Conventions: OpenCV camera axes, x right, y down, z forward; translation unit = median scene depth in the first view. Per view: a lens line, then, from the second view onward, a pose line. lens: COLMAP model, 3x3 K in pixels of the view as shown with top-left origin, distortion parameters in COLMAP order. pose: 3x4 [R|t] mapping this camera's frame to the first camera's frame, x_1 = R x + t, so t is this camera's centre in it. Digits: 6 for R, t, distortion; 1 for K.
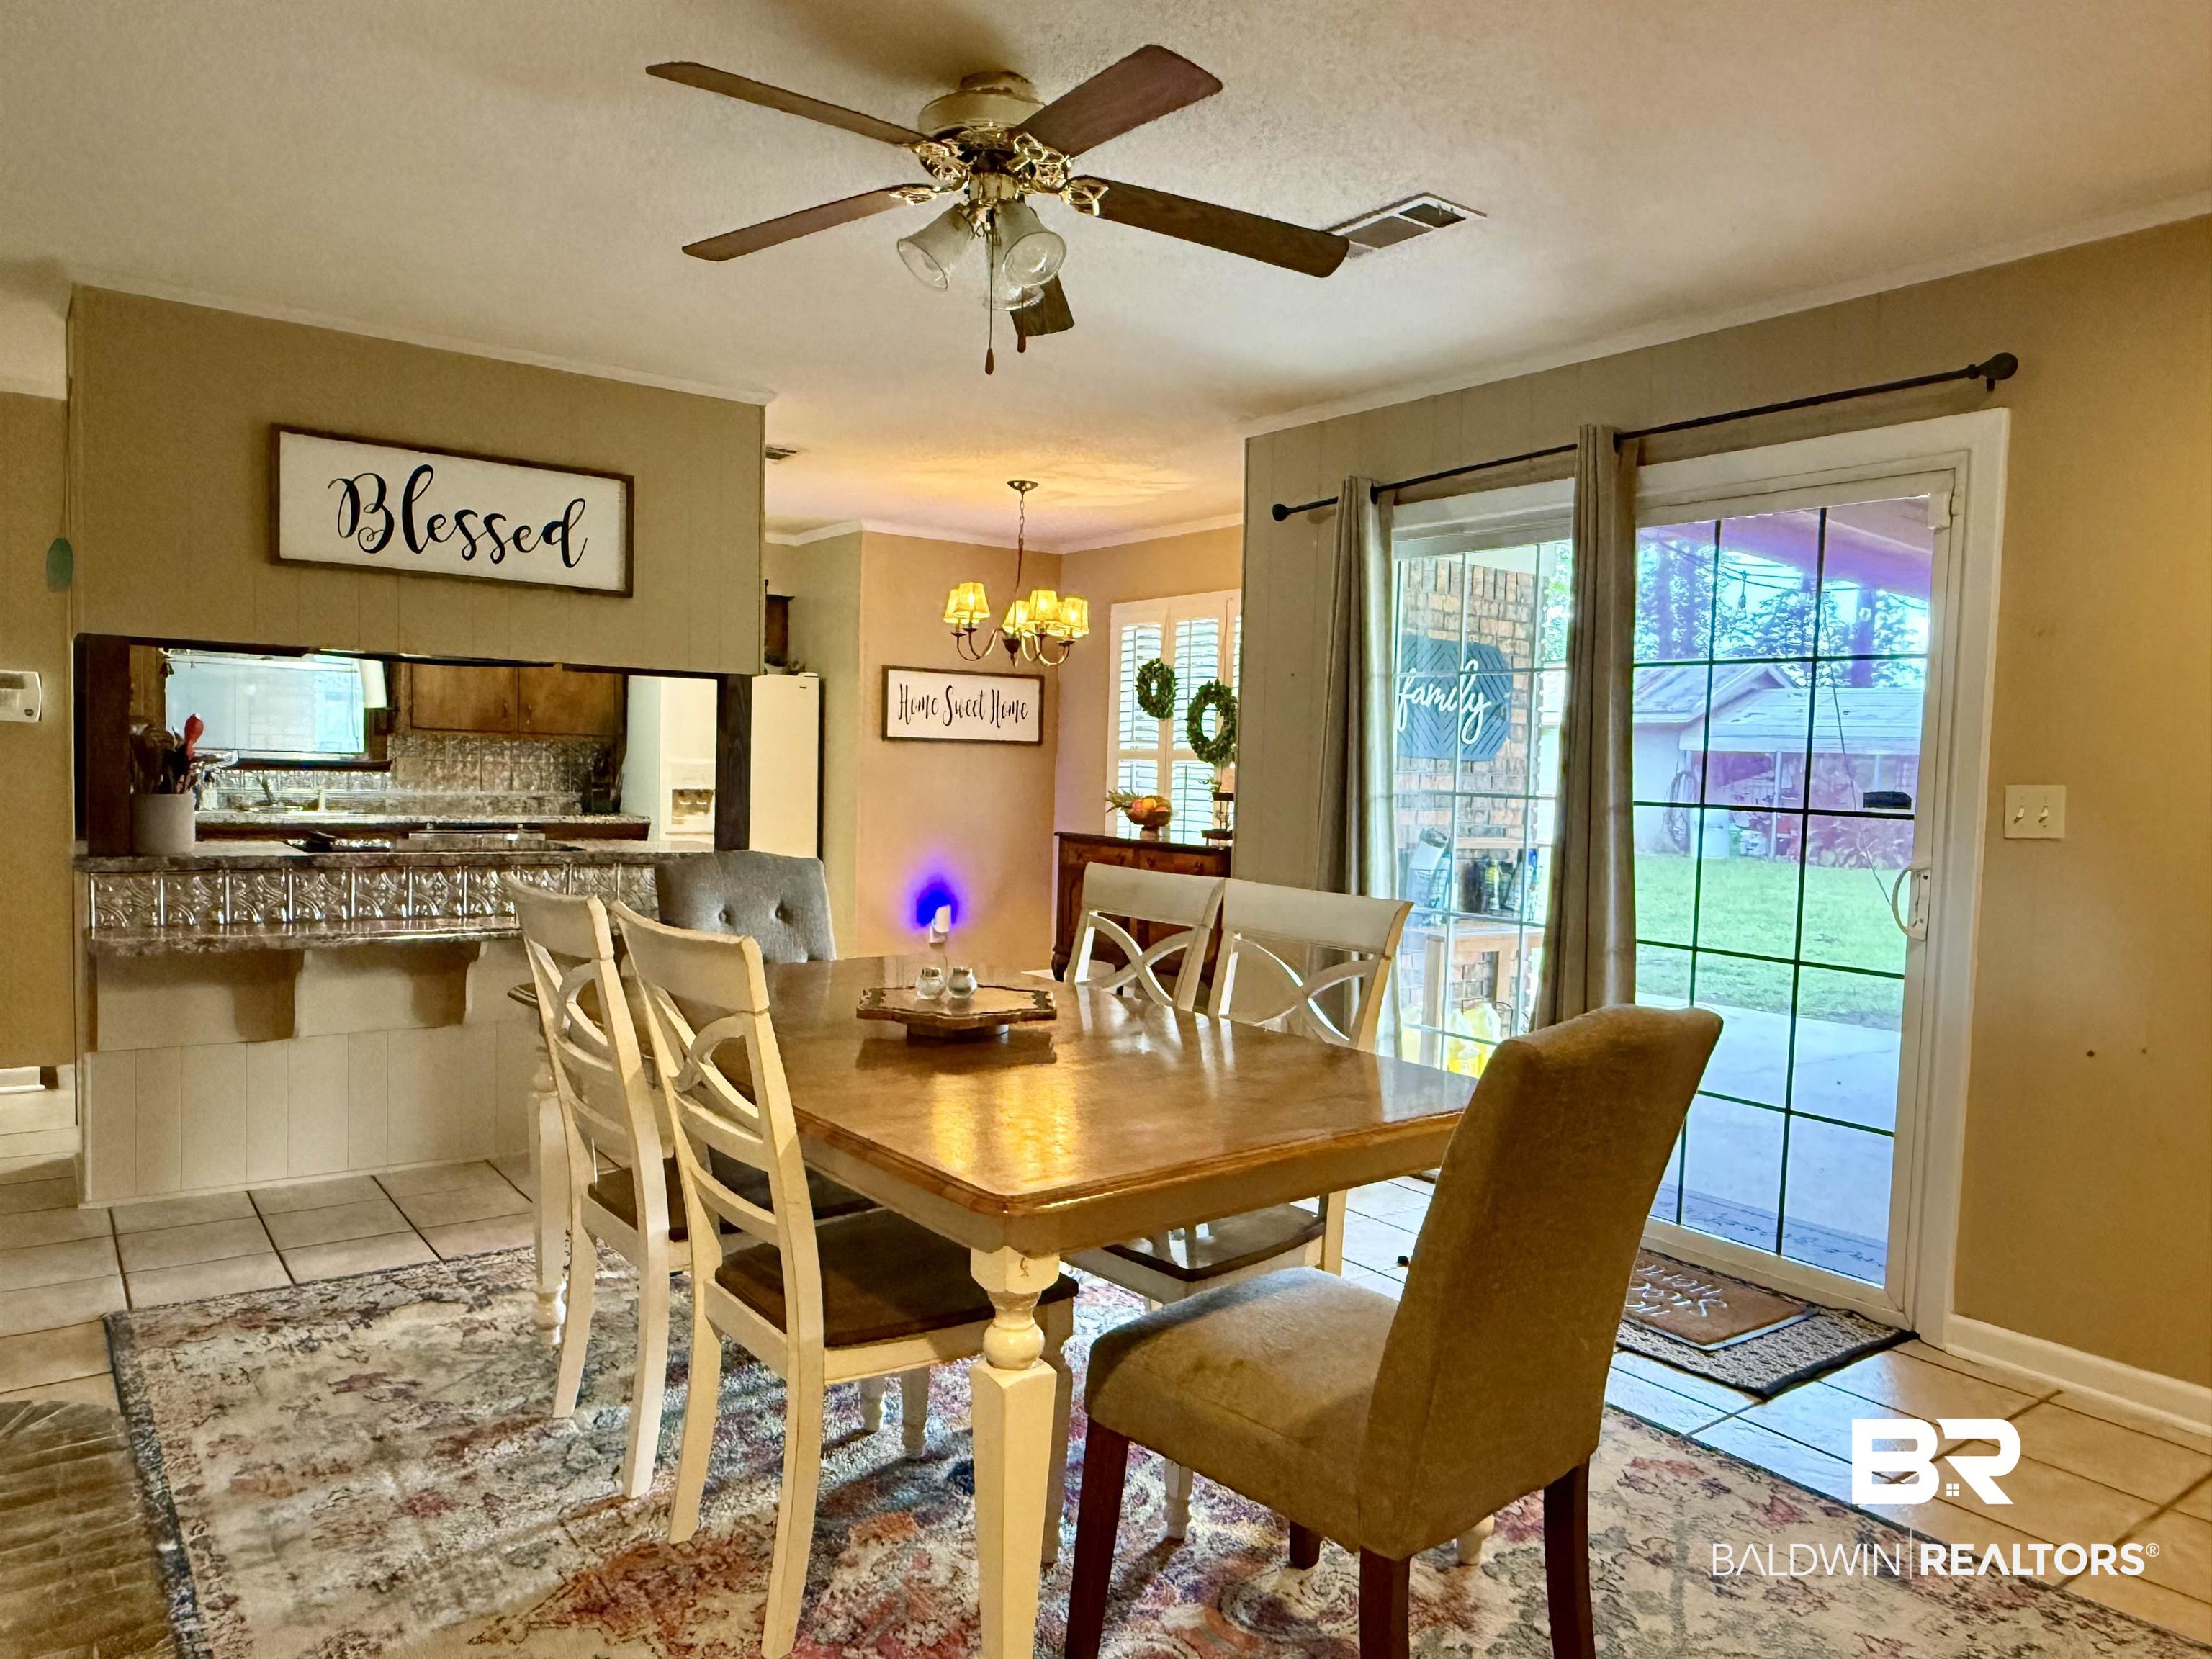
lens RADIAL K [[1477.7, 0, 1099.4], [0, 1477.7, 833.9], [0, 0, 1]] dist [-0.006043, -0.001246]
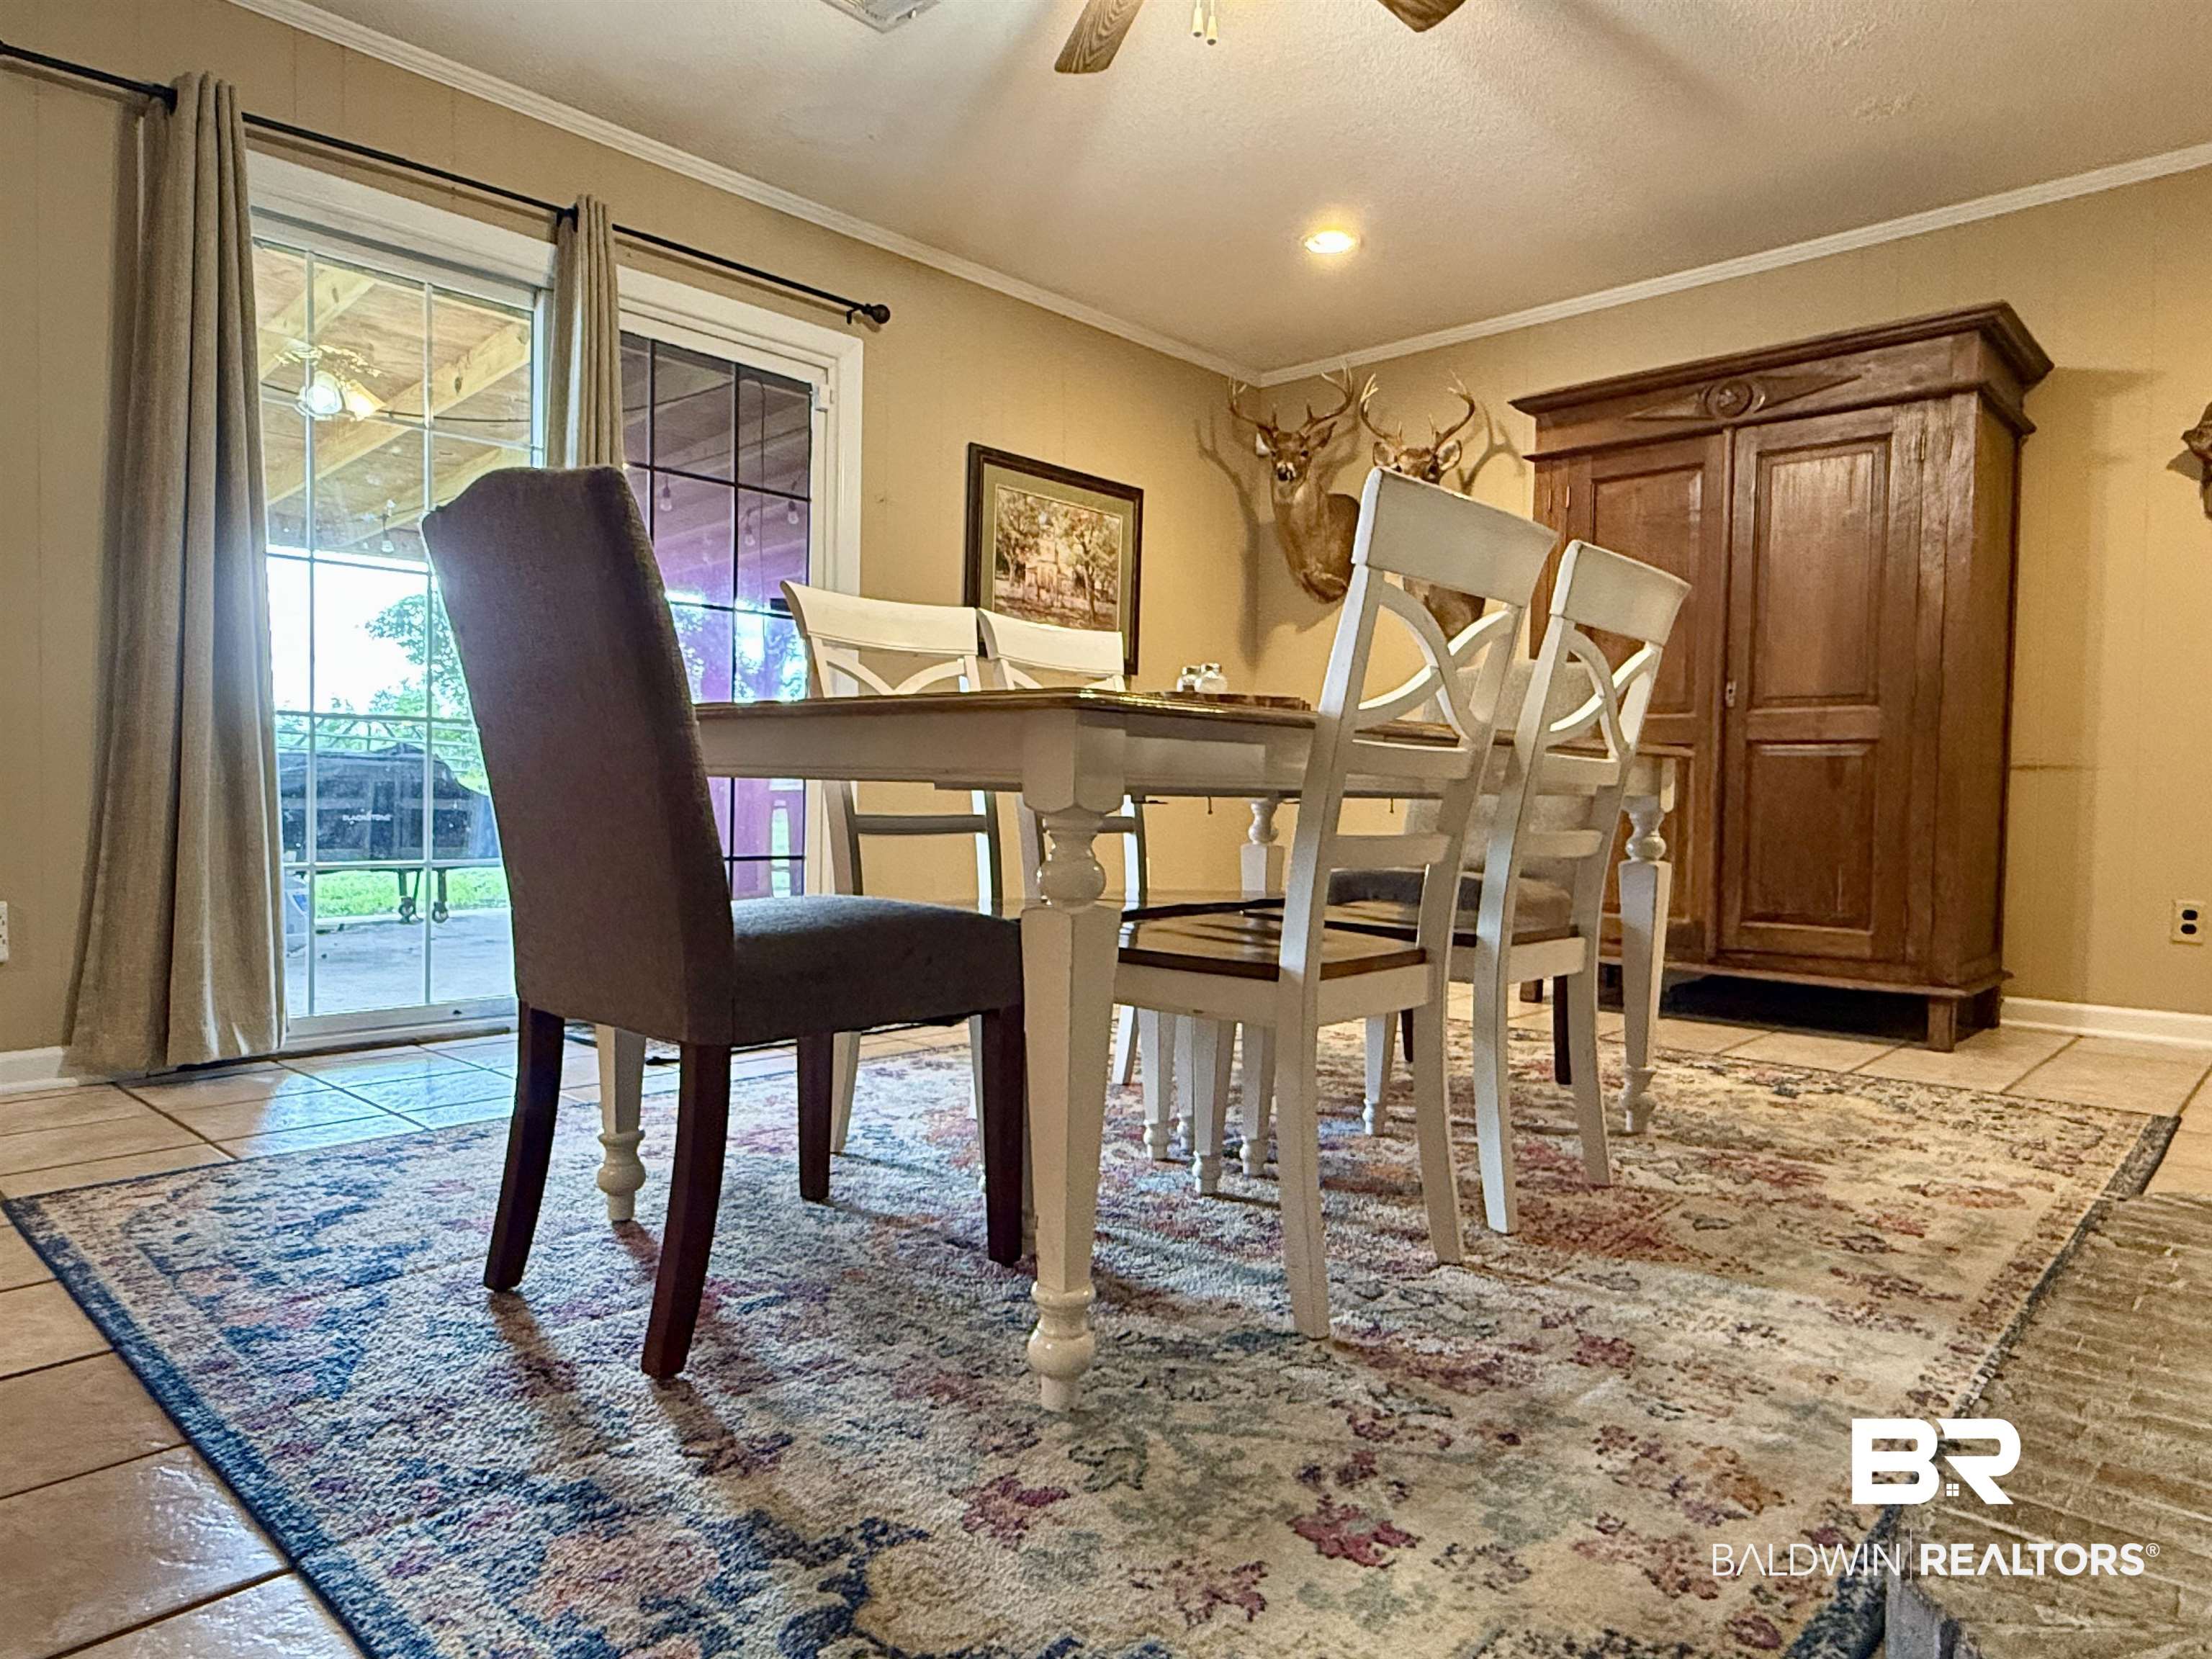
lens RADIAL K [[1379.3, 0, 1102.1], [0, 1379.3, 836.7], [0, 0, 1]] dist [0.000402, 0.001925]
pose [[-0.182870, -0.066895, 0.980859, -1.025460], [0.023564, 0.997098, 0.072396, 0.141410], [-0.982855, 0.036352, -0.180763, 1.314070]]
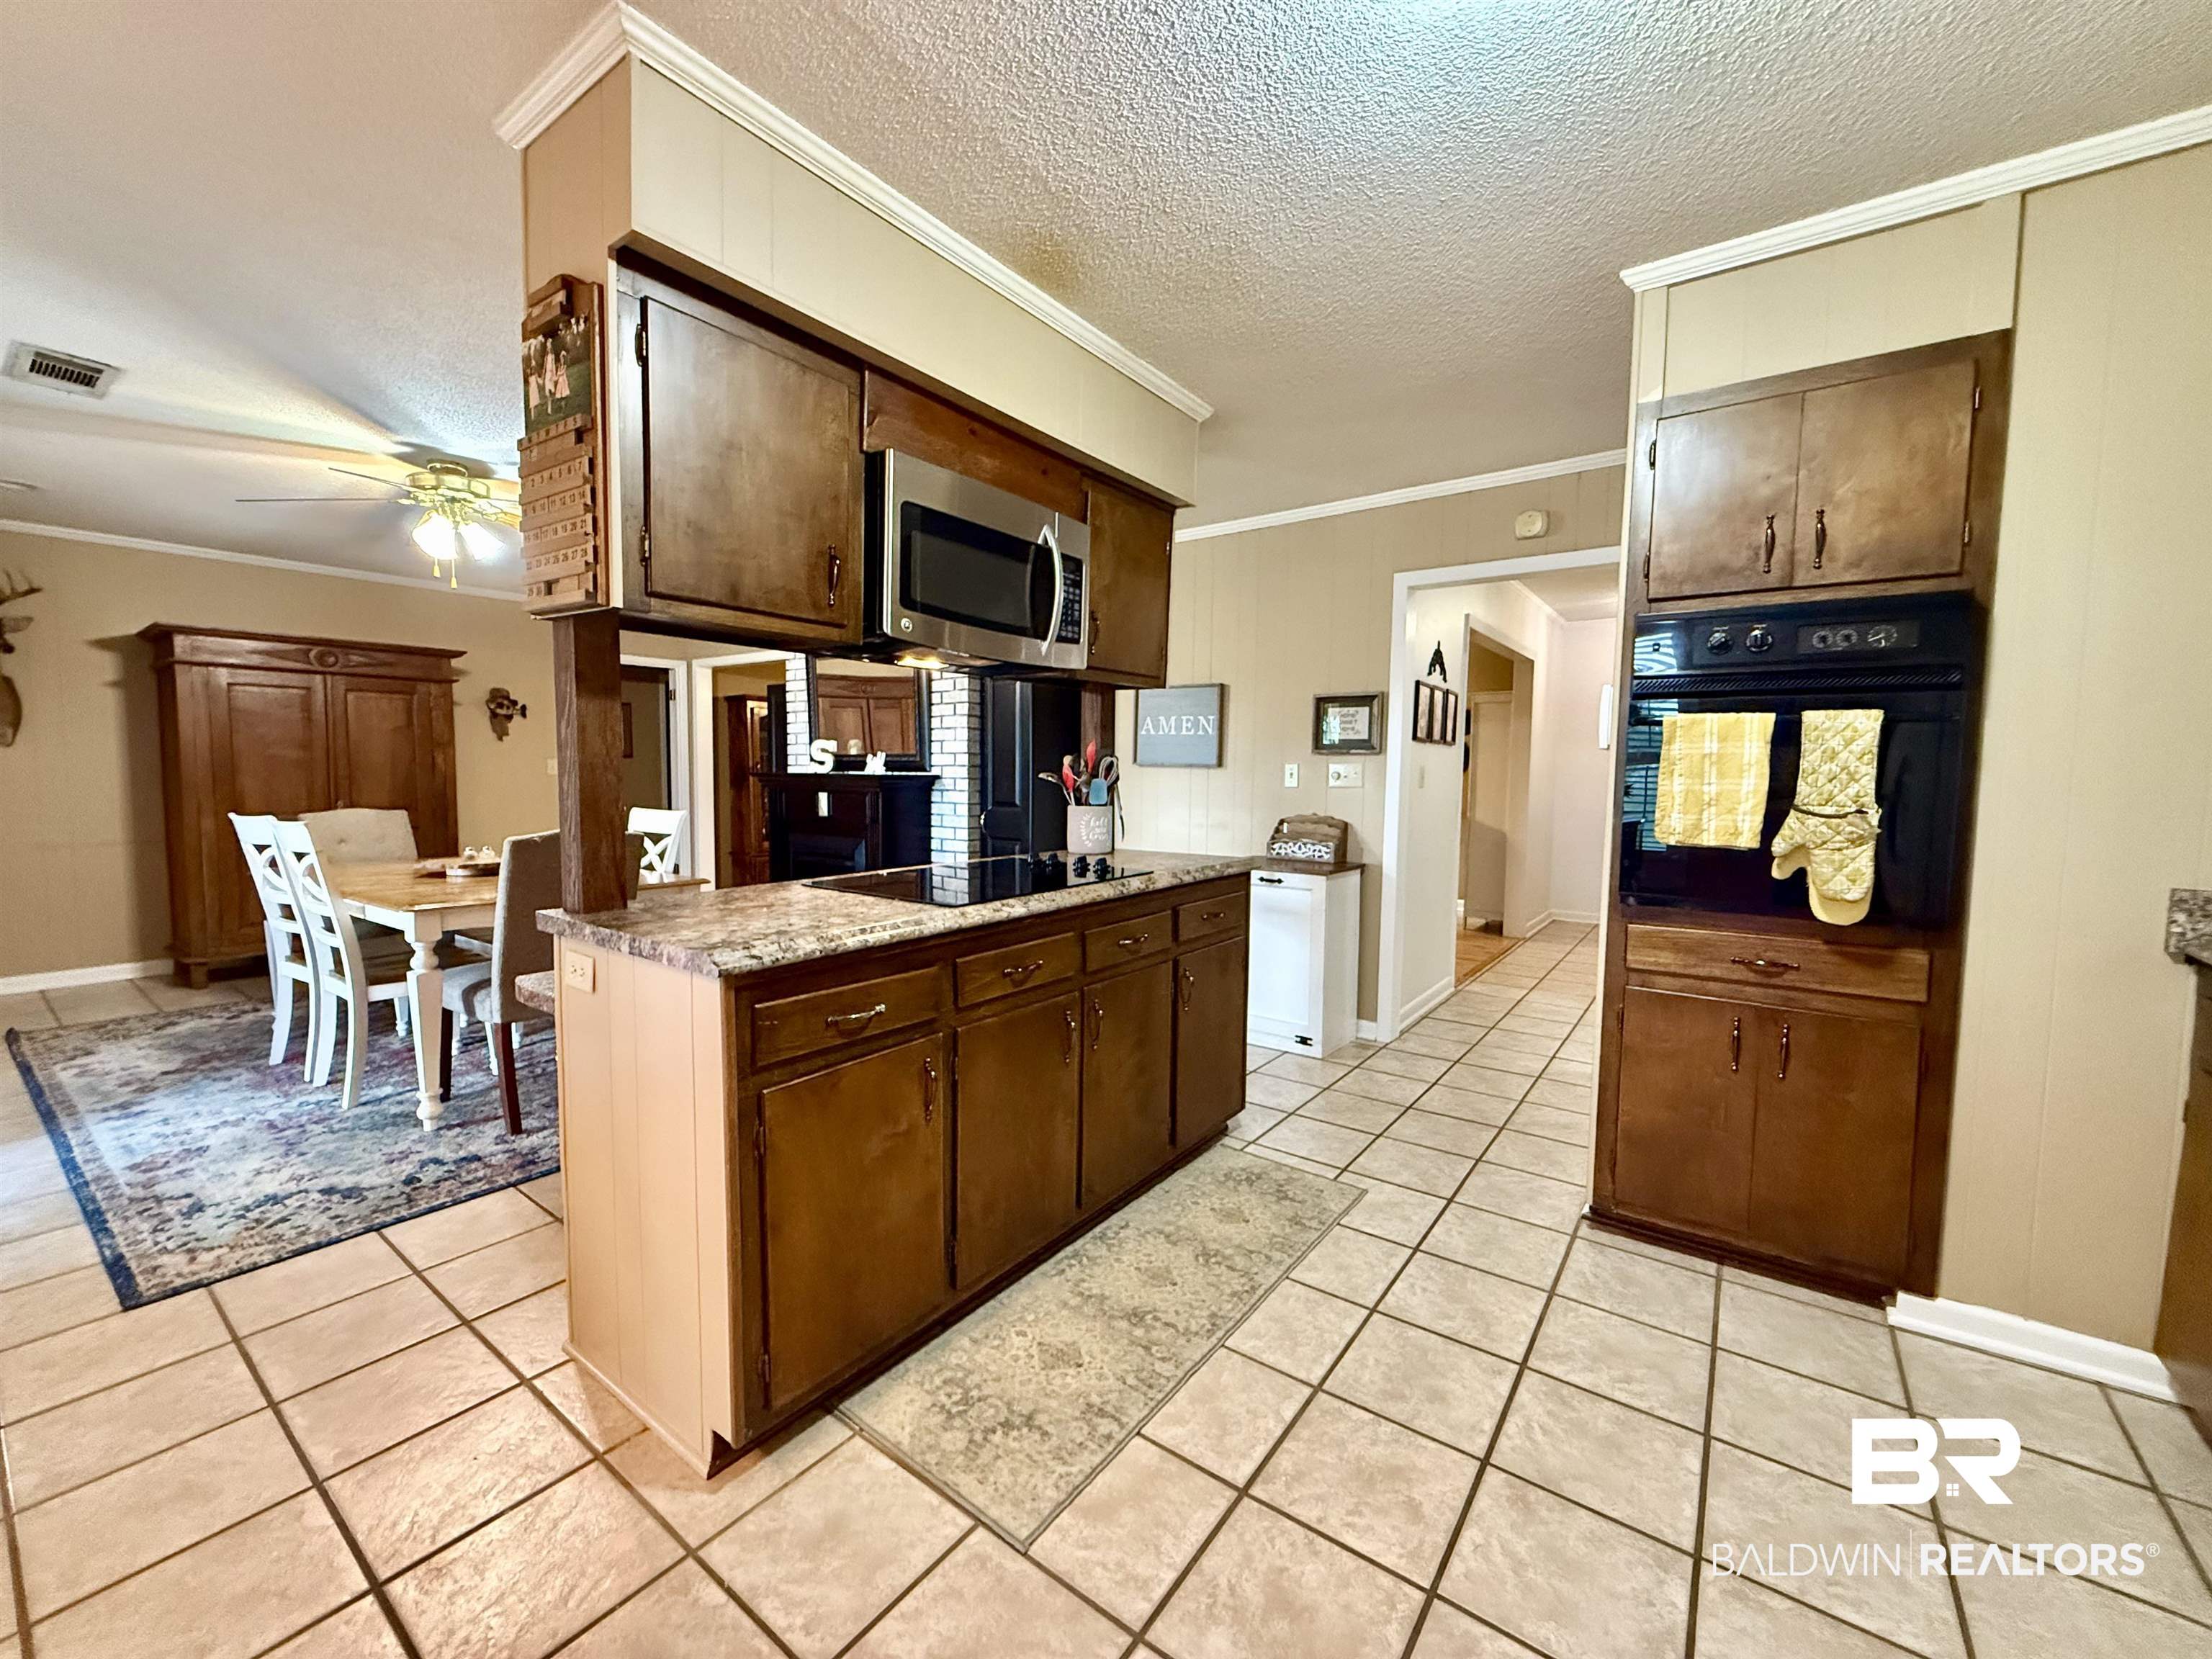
lens RADIAL K [[879.5, 0, 1109.9], [0, 879.5, 833.2], [0, 0, 1]] dist [0.002174, -0.000415]
pose [[-0.952943, -0.024818, -0.302133, -0.675227], [-0.059236, 0.992675, 0.105294, -0.152961], [0.297307, 0.118236, -0.947433, 2.809198]]
